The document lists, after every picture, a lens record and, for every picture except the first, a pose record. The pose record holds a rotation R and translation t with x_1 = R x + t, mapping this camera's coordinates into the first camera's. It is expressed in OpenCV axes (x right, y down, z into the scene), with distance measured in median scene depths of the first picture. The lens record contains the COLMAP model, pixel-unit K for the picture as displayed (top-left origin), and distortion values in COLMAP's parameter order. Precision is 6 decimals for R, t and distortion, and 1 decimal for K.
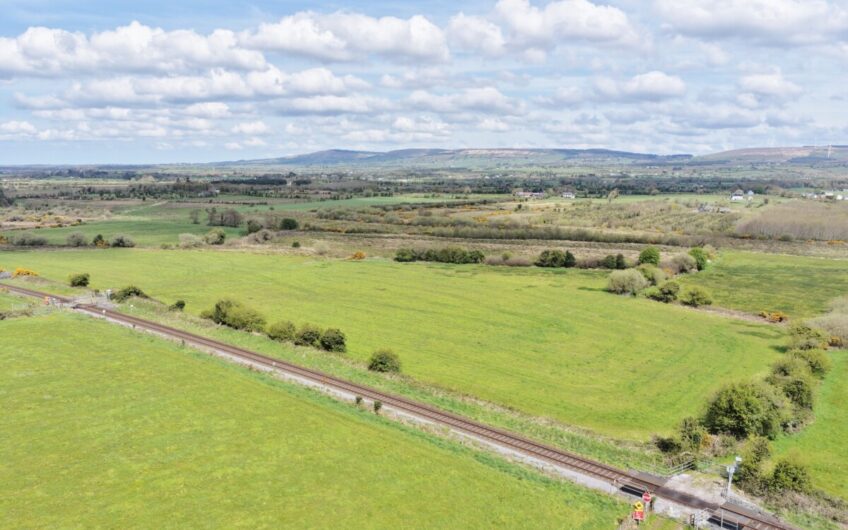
lens RADIAL K [[708.3, 0, 426.0], [0, 708.3, 208.8], [0, 0, 1]] dist [-0.010246, 0.051473]
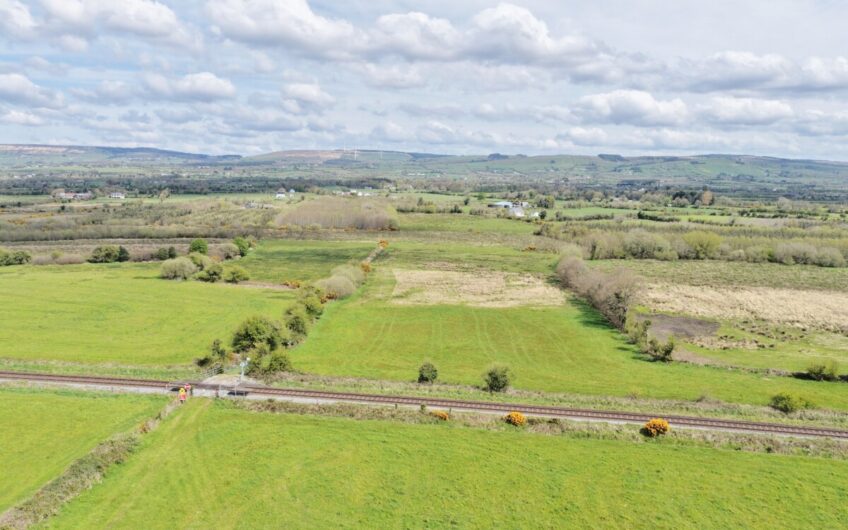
lens RADIAL K [[708.3, 0, 426.0], [0, 708.3, 208.8], [0, 0, 1]] dist [-0.010246, 0.051473]
pose [[0.819802, -0.025803, 0.572065, -0.037661], [0.025764, 0.999635, 0.008166, 0.007963], [-0.572067, 0.008044, 0.820167, -0.157555]]
